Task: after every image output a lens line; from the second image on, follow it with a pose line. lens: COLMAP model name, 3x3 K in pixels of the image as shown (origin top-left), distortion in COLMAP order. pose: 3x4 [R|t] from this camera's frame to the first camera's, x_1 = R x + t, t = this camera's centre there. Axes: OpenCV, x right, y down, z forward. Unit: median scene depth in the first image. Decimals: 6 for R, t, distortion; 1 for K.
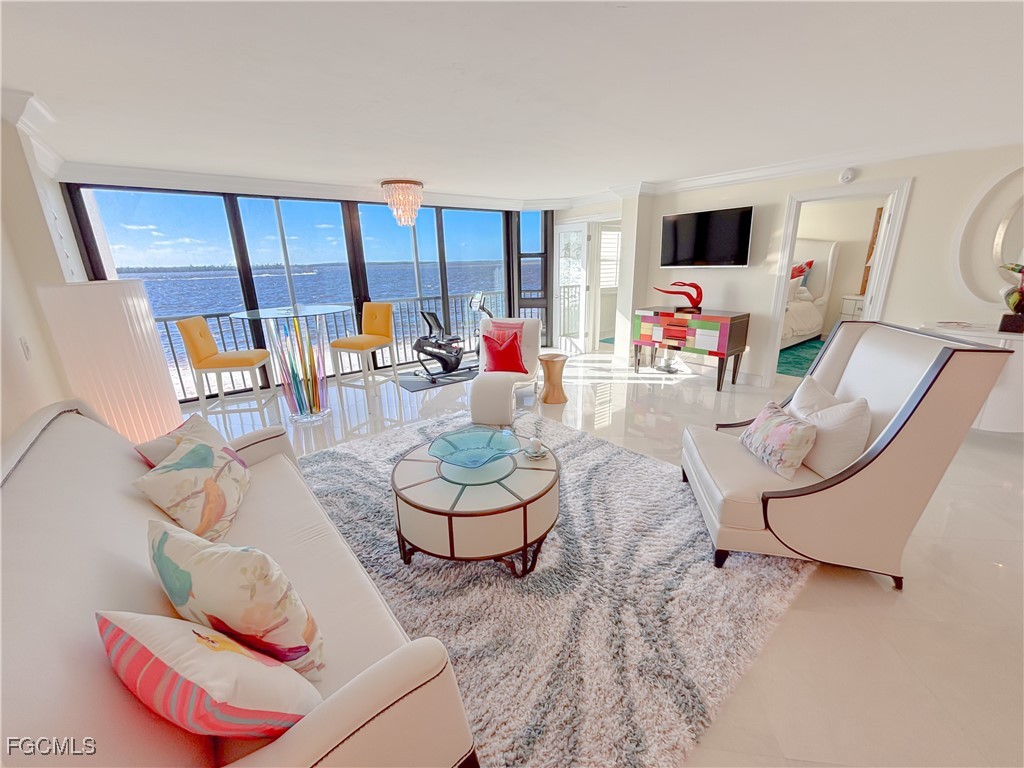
lens RADIAL K [[410.3, 0, 519.0], [0, 410.3, 389.1], [0, 0, 1]] dist [-0.000218, -0.000377]
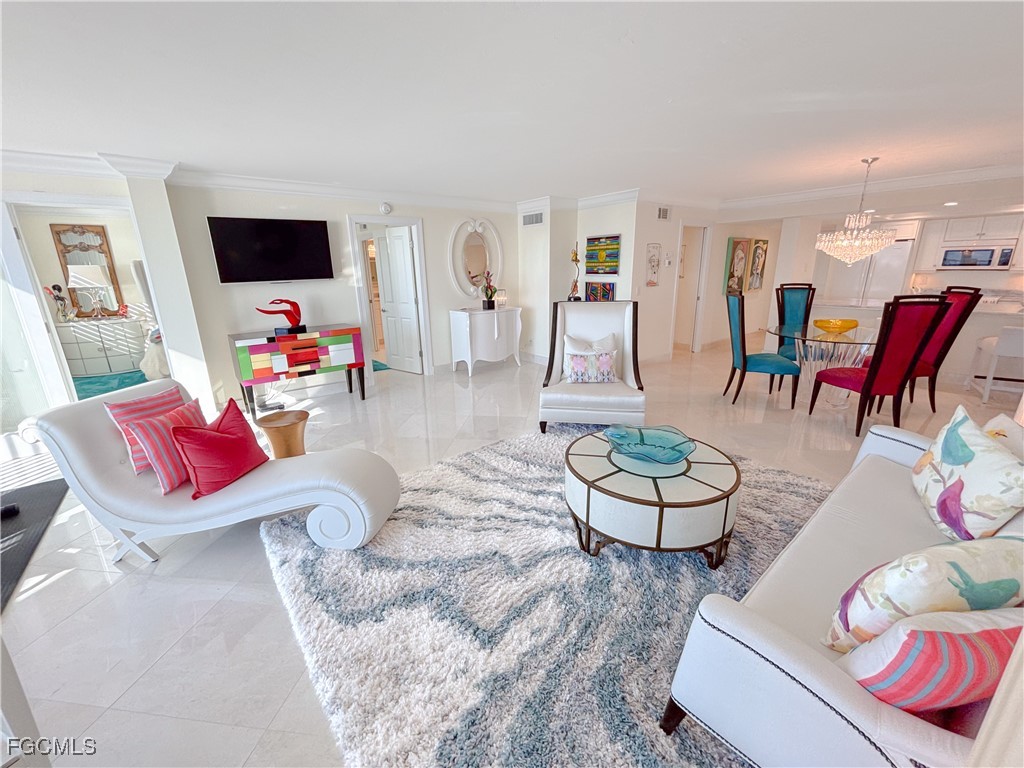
lens RADIAL K [[410.3, 0, 508.8], [0, 410.3, 380.6], [0, 0, 1]] dist [-0.000218, -0.000377]
pose [[0.051582, -0.246930, 0.967660, -0.443077], [0.319114, 0.922226, 0.218325, -0.140469], [-0.946312, 0.297532, 0.126369, 0.497031]]
